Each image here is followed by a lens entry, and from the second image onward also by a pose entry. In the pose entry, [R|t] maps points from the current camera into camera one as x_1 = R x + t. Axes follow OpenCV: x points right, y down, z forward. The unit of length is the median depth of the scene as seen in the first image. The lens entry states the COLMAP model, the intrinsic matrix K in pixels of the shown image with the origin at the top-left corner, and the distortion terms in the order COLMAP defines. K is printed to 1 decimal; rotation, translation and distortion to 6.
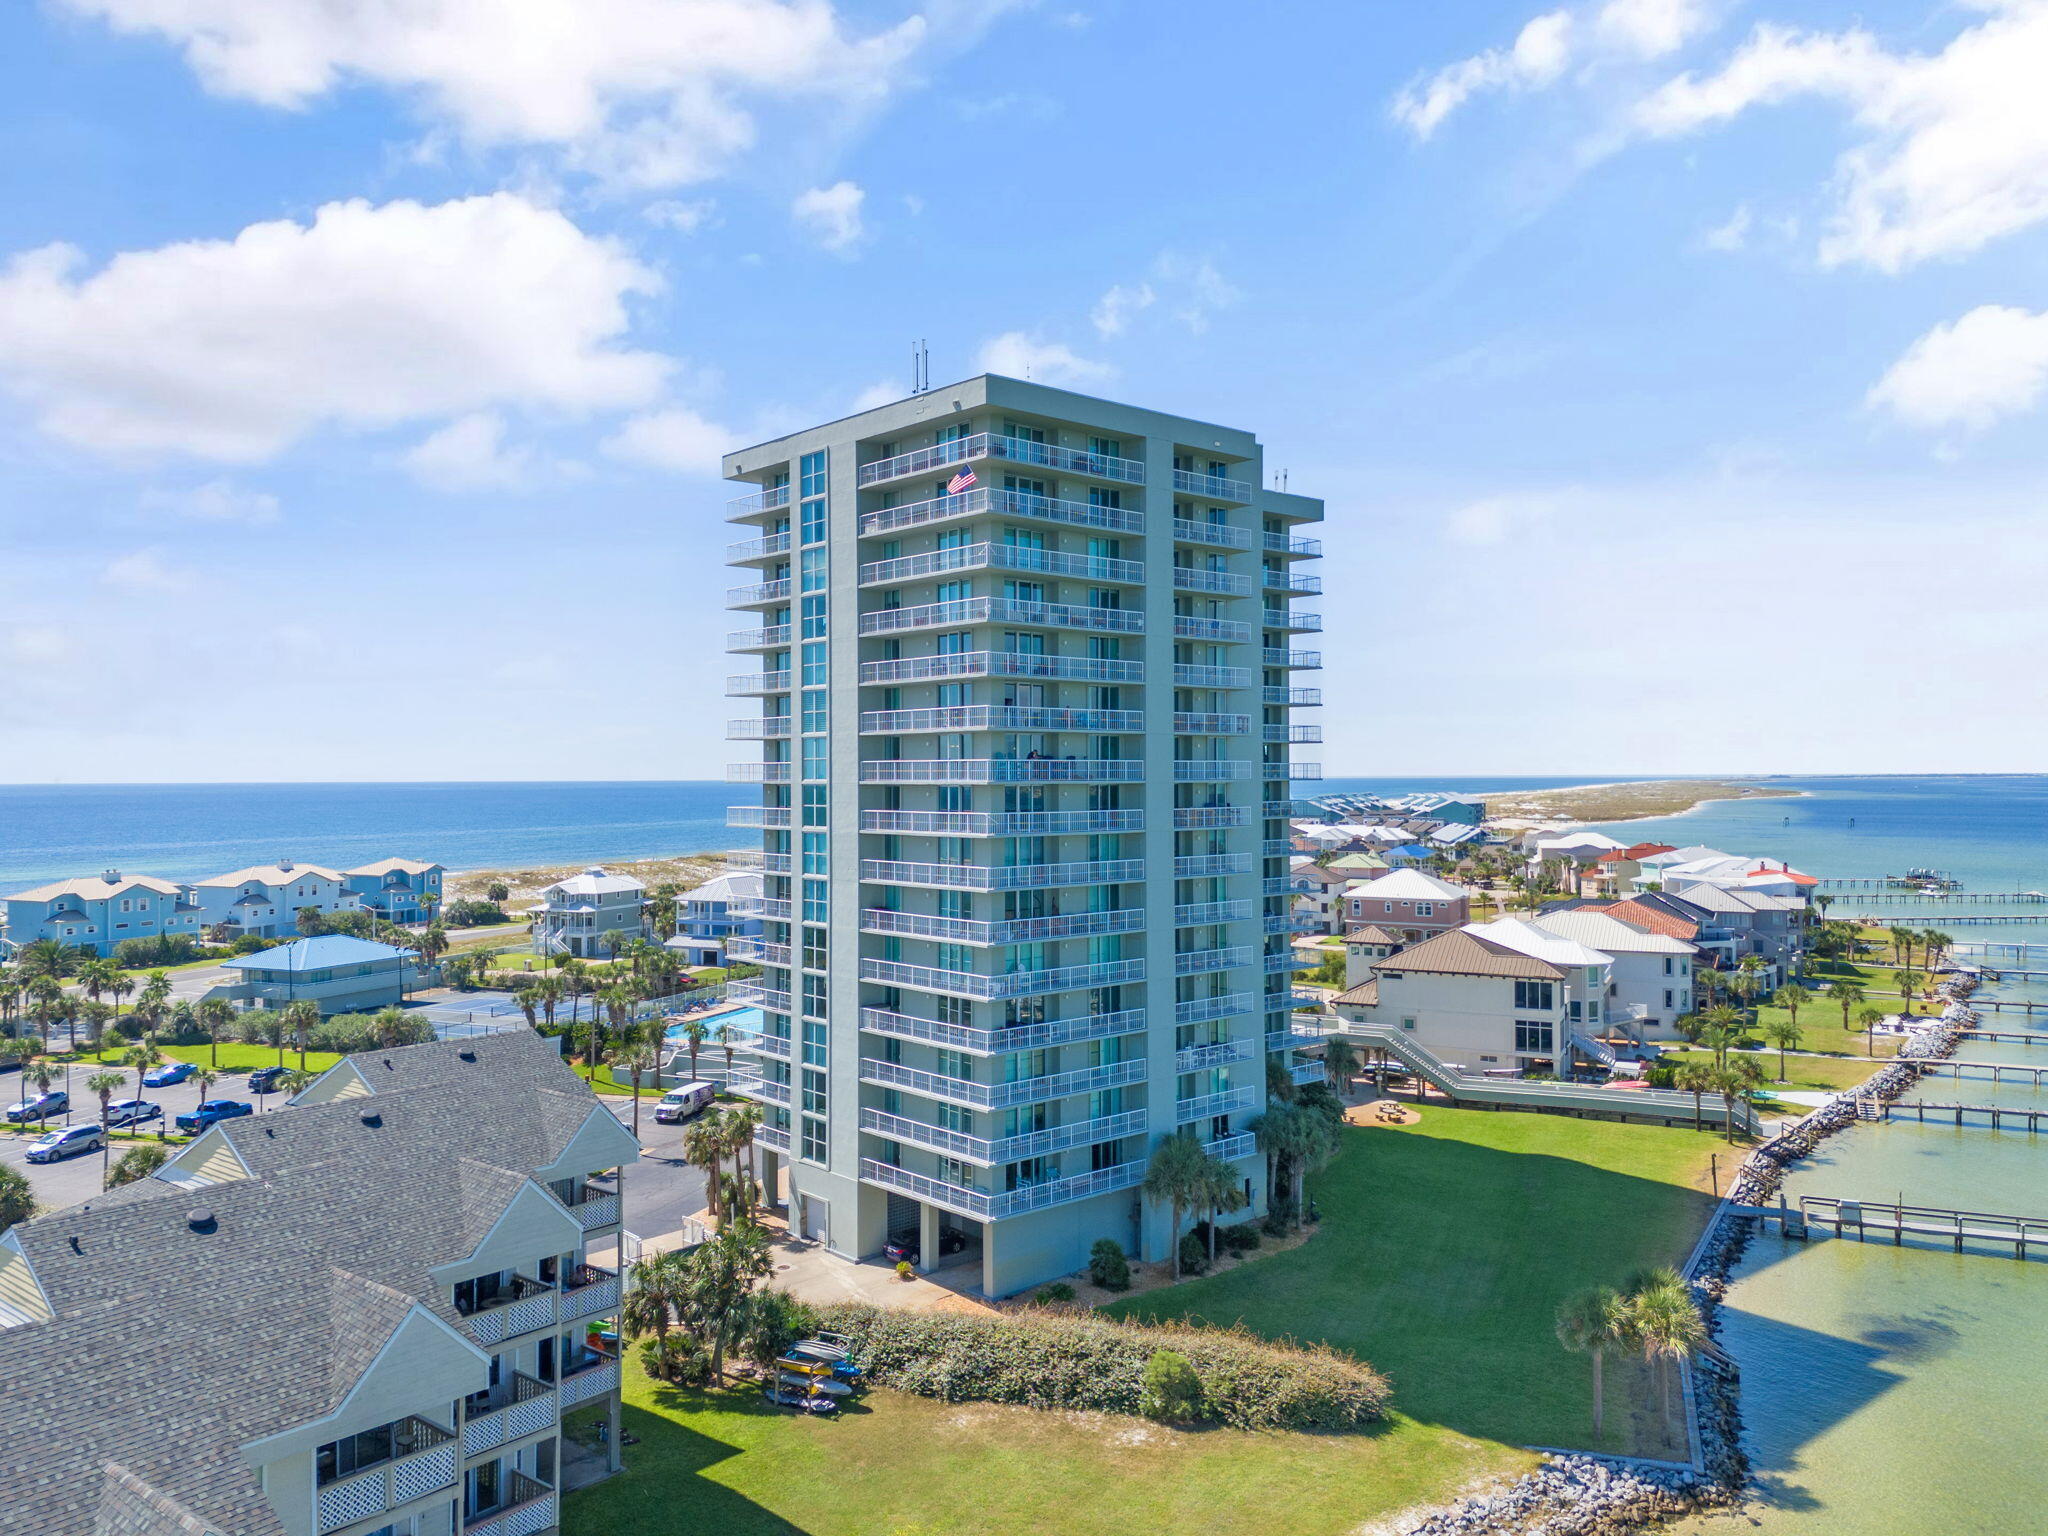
lens RADIAL K [[1495.3, 0, 1020.9], [0, 1495.3, 781.1], [0, 0, 1]] dist [0.064317, -0.061202]
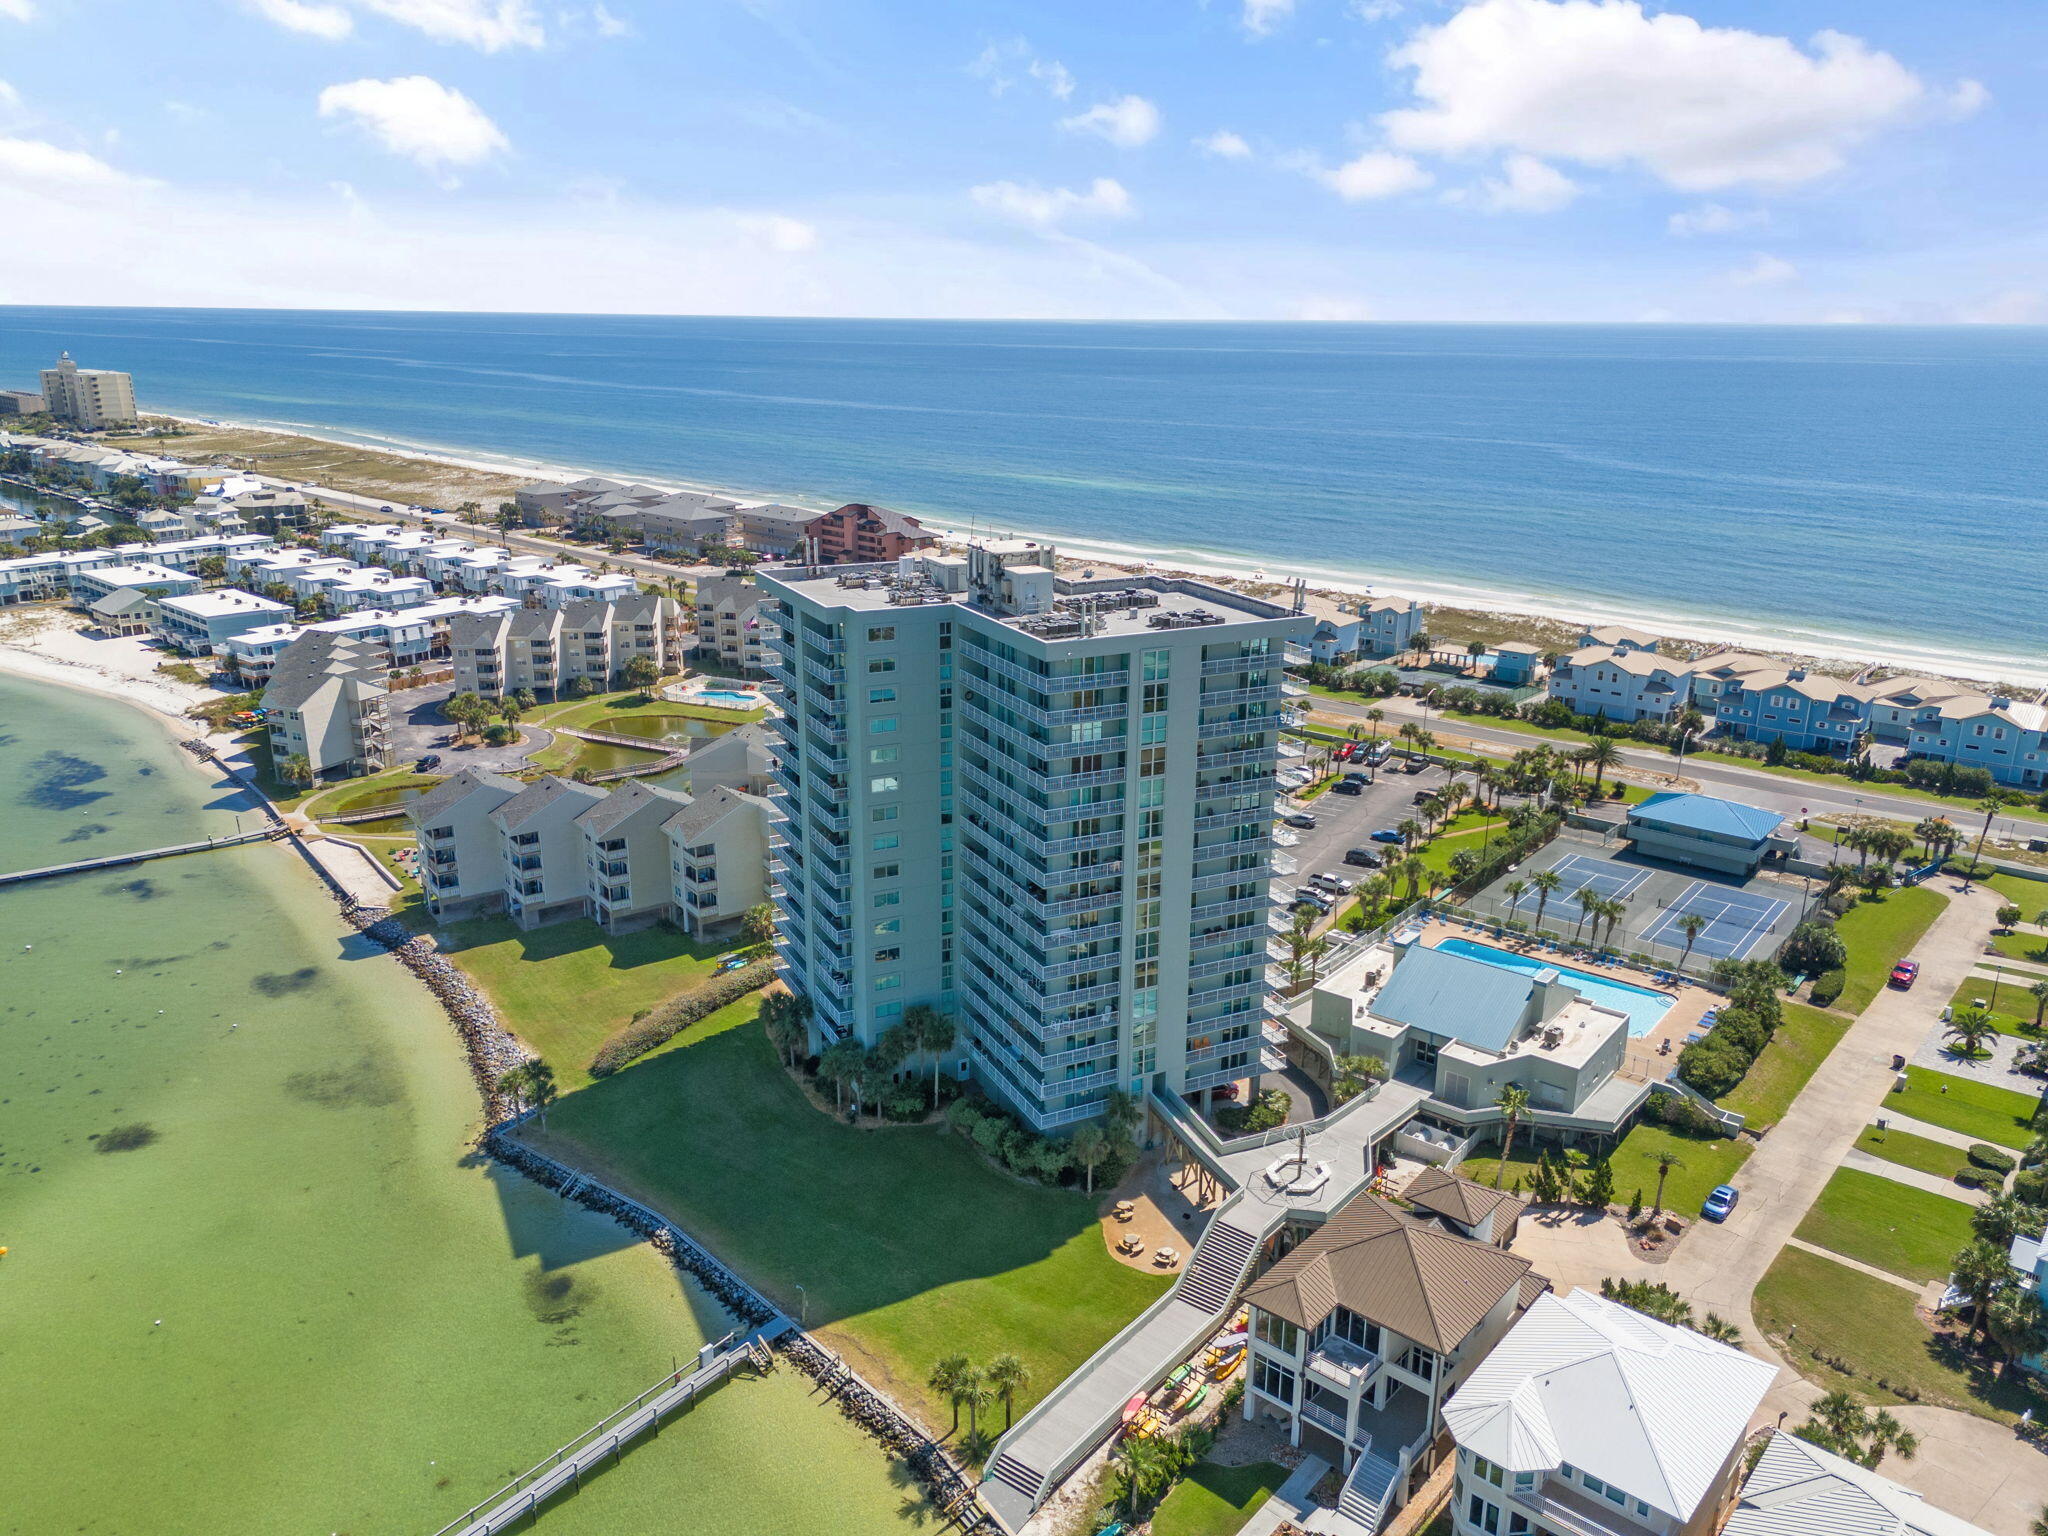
lens RADIAL K [[1495.1, 0, 1024.0], [0, 1495.1, 768.0], [0, 0, 1]] dist [0.067733, -0.062336]
pose [[-0.261869, 0.278145, -0.924154, 1.624999], [-0.007858, 0.956923, 0.290235, -0.548988], [0.965071, 0.083265, -0.248403, 1.696629]]
